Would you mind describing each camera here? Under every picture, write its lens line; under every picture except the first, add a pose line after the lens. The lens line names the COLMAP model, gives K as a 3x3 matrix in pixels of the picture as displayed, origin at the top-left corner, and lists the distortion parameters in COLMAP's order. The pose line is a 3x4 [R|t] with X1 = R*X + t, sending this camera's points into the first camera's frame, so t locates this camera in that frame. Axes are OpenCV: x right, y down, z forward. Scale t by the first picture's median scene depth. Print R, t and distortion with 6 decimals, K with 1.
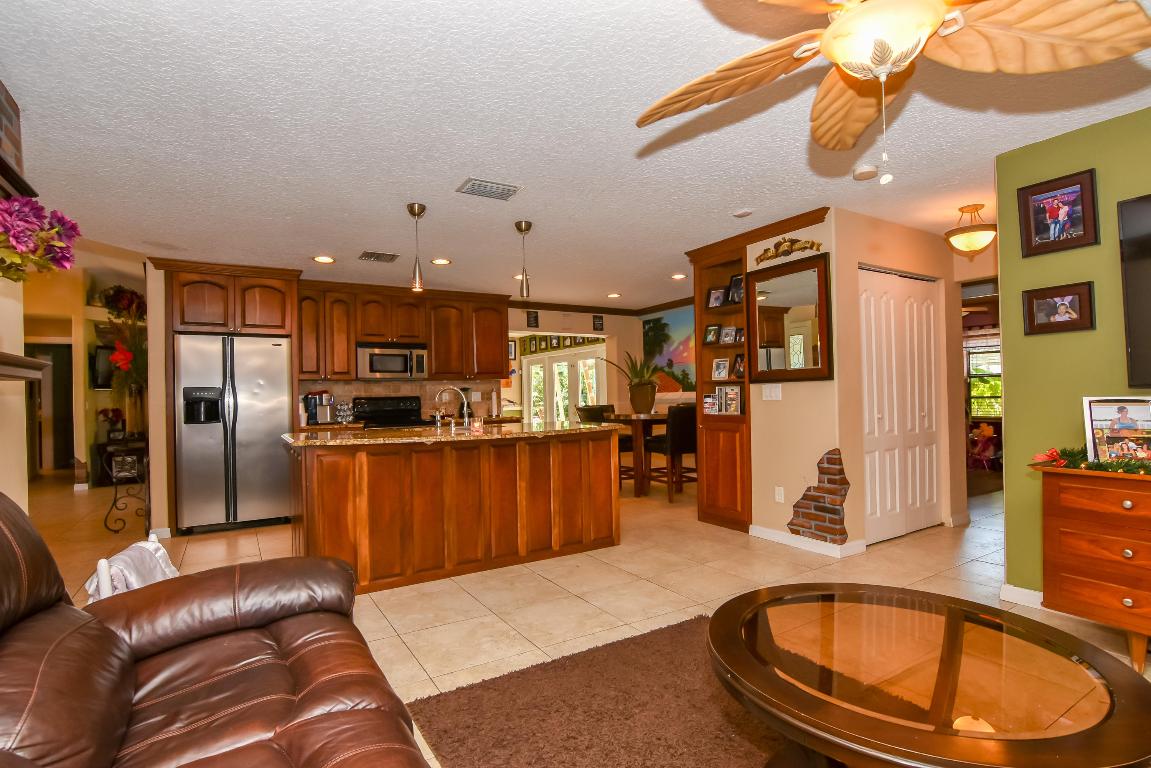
lens RADIAL K [[562.4, 0, 575.6], [0, 562.4, 391.9], [0, 0, 1]] dist [-0.026321, 0.000490]
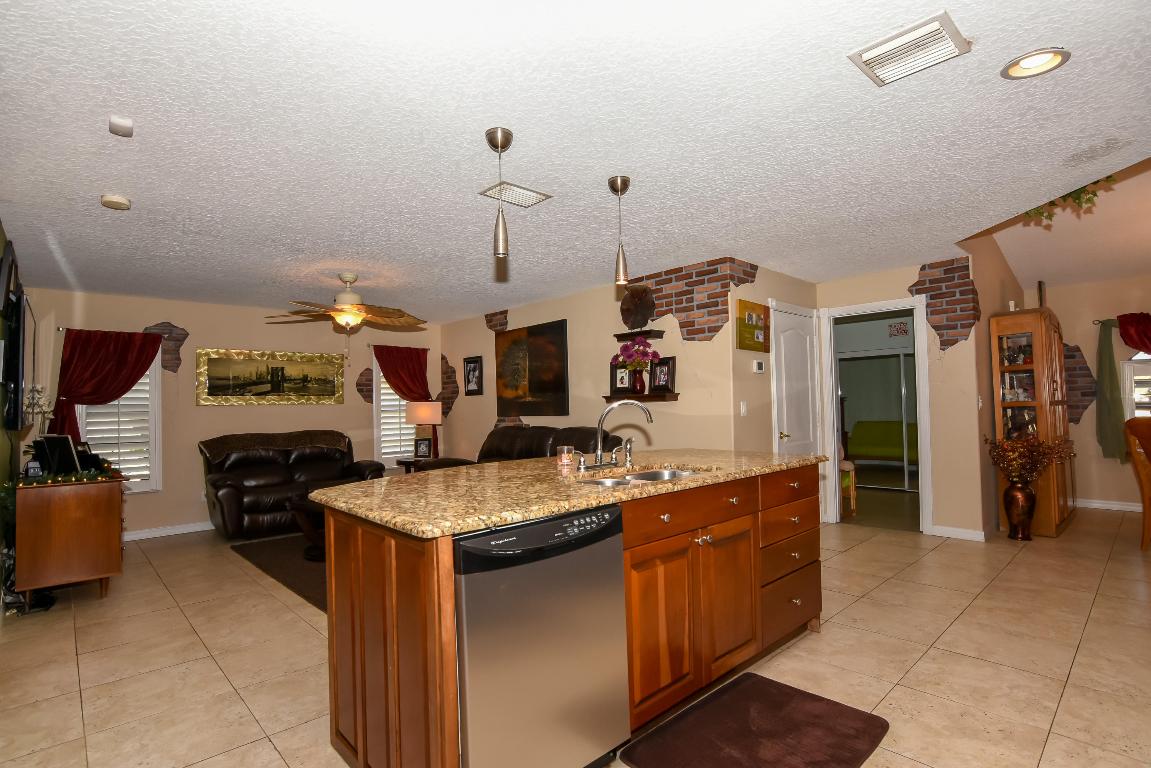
lens RADIAL K [[562.4, 0, 575.6], [0, 562.4, 391.9], [0, 0, 1]] dist [-0.026321, 0.000490]
pose [[-0.978605, 0.036404, -0.202503, -0.061602], [0.042870, 0.998698, -0.027636, -0.007891], [0.201233, -0.035726, -0.978892, 2.333869]]
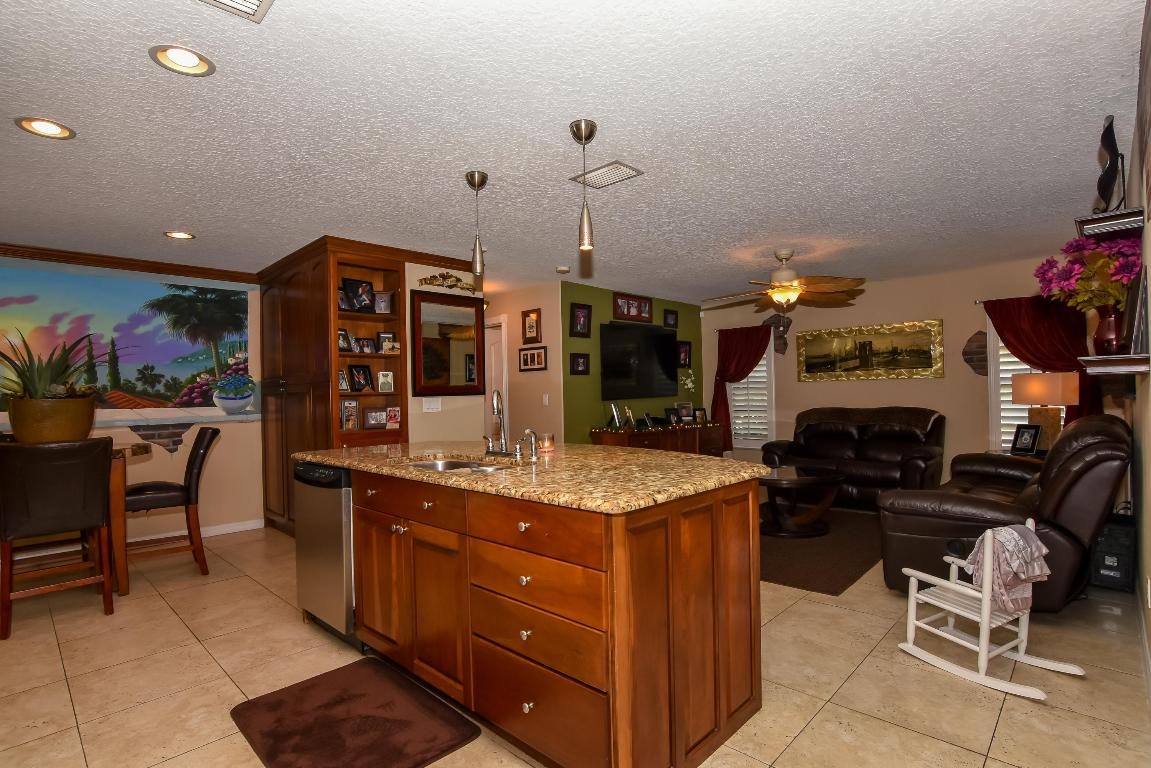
lens RADIAL K [[562.4, 0, 575.6], [0, 562.4, 391.9], [0, 0, 1]] dist [-0.026321, 0.000490]
pose [[-0.255716, 0.028027, 0.966345, -1.226214], [0.019634, 0.999524, -0.023793, 0.009925], [-0.966552, 0.012889, -0.256145, 1.566166]]
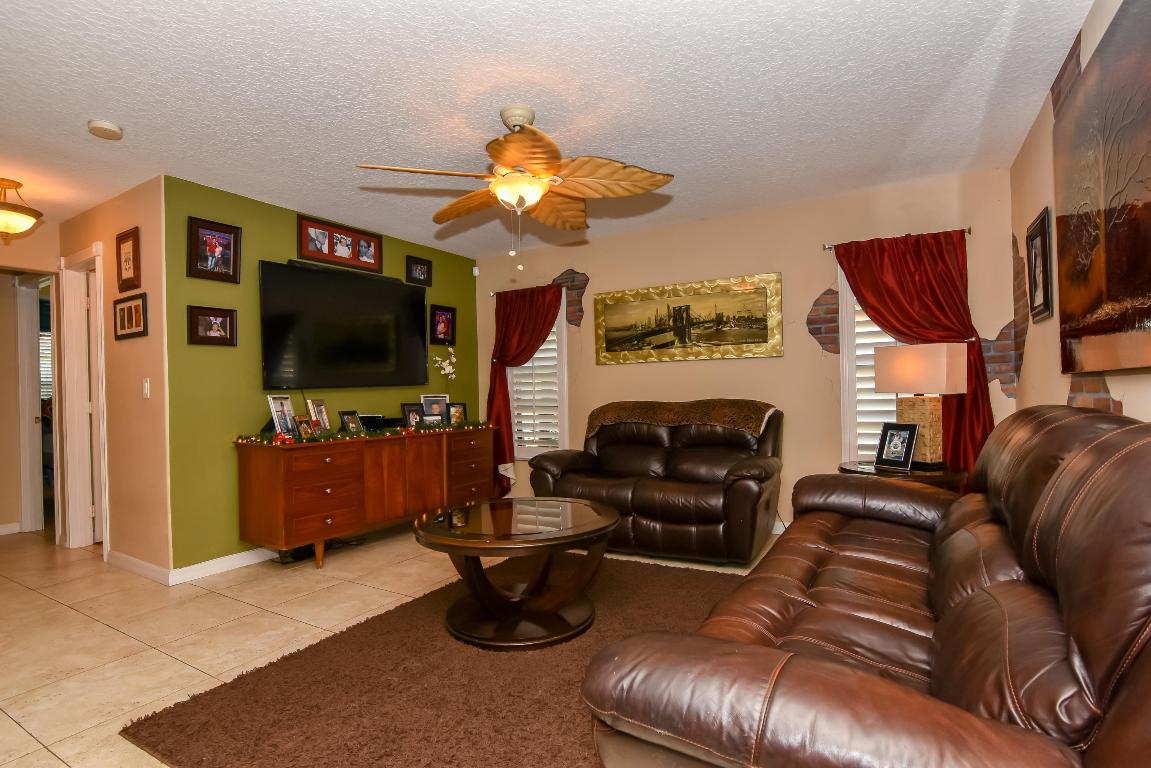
lens RADIAL K [[562.4, 0, 575.6], [0, 562.4, 391.9], [0, 0, 1]] dist [-0.026321, 0.000490]
pose [[-0.467477, 0.026714, 0.883602, -0.600993], [0.024985, 0.999543, -0.017001, 0.038327], [-0.883652, 0.014129, -0.467931, 0.857887]]
